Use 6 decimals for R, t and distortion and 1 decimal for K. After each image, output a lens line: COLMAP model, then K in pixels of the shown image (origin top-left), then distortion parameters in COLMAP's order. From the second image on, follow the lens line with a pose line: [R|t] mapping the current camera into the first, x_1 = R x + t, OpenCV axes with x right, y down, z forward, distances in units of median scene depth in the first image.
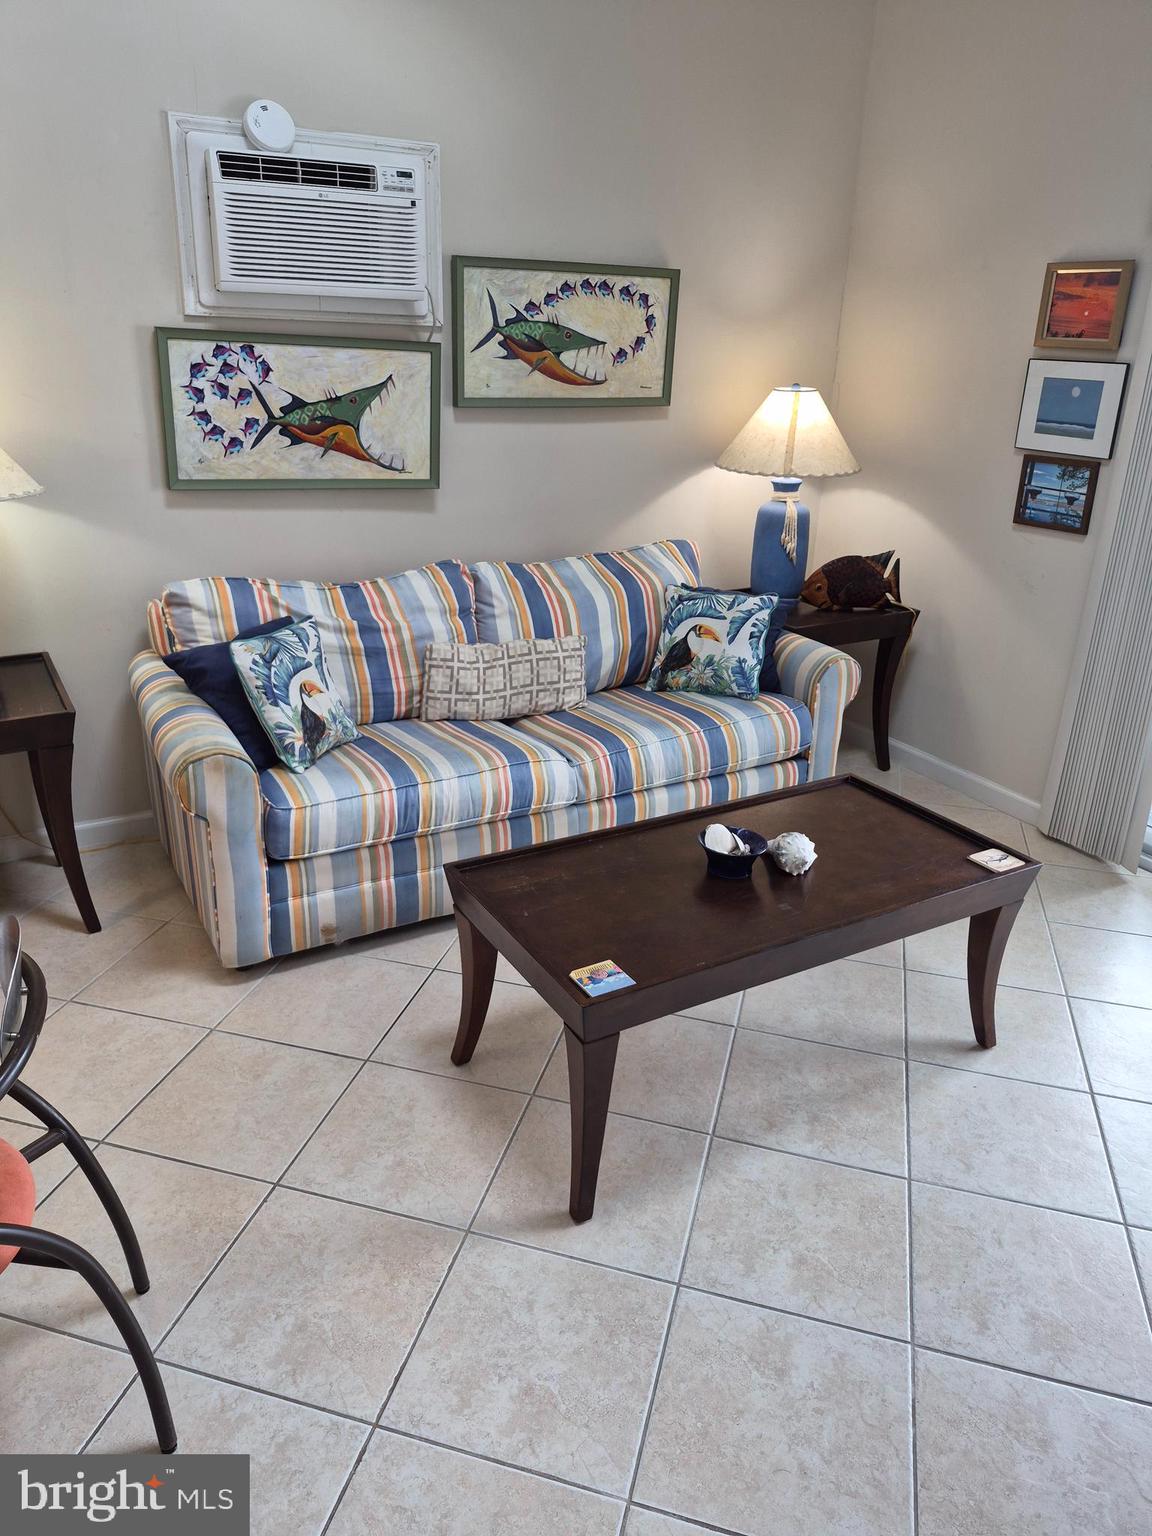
lens RADIAL K [[1055.9, 0, 532.5], [0, 1055.9, 774.7], [0, 0, 1]] dist [0.072915, -0.090524]
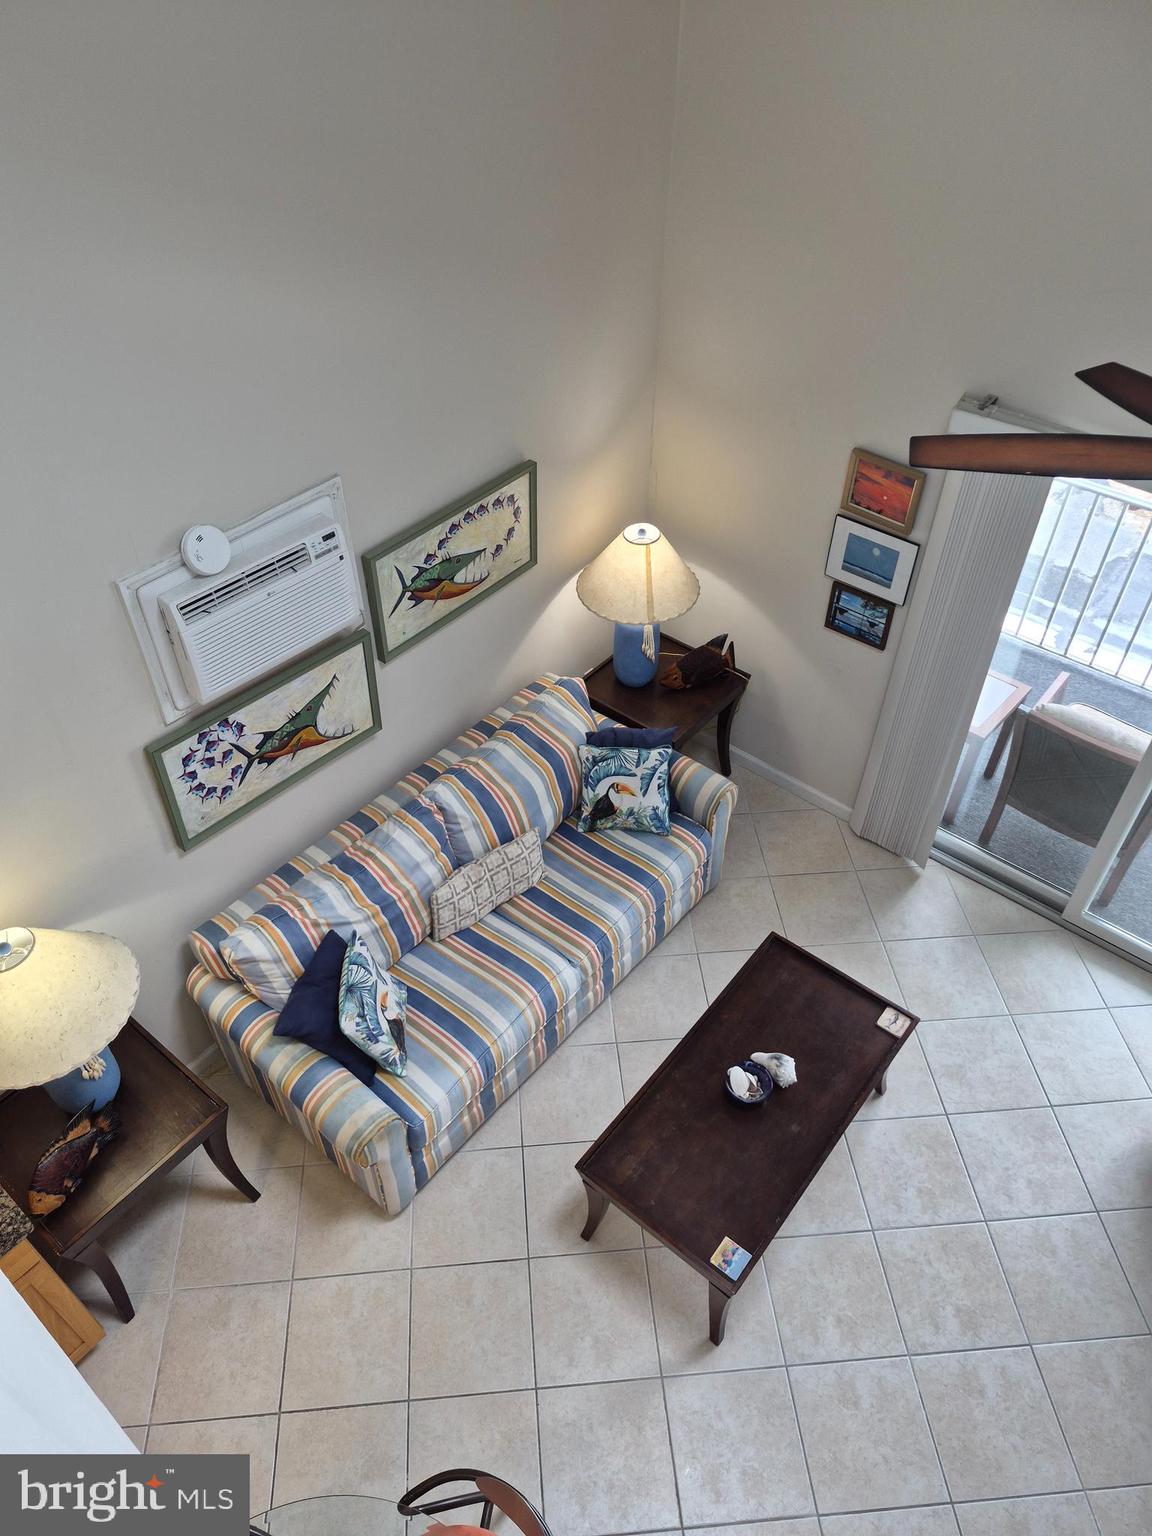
lens RADIAL K [[1055.9, 0, 530.2], [0, 1055.9, 799.3], [0, 0, 1]] dist [0.072915, -0.090524]
pose [[0.933724, -0.282763, 0.219557, -0.221978], [0.175746, 0.896361, 0.407002, -0.673276], [-0.311887, -0.341441, 0.886648, -0.073434]]
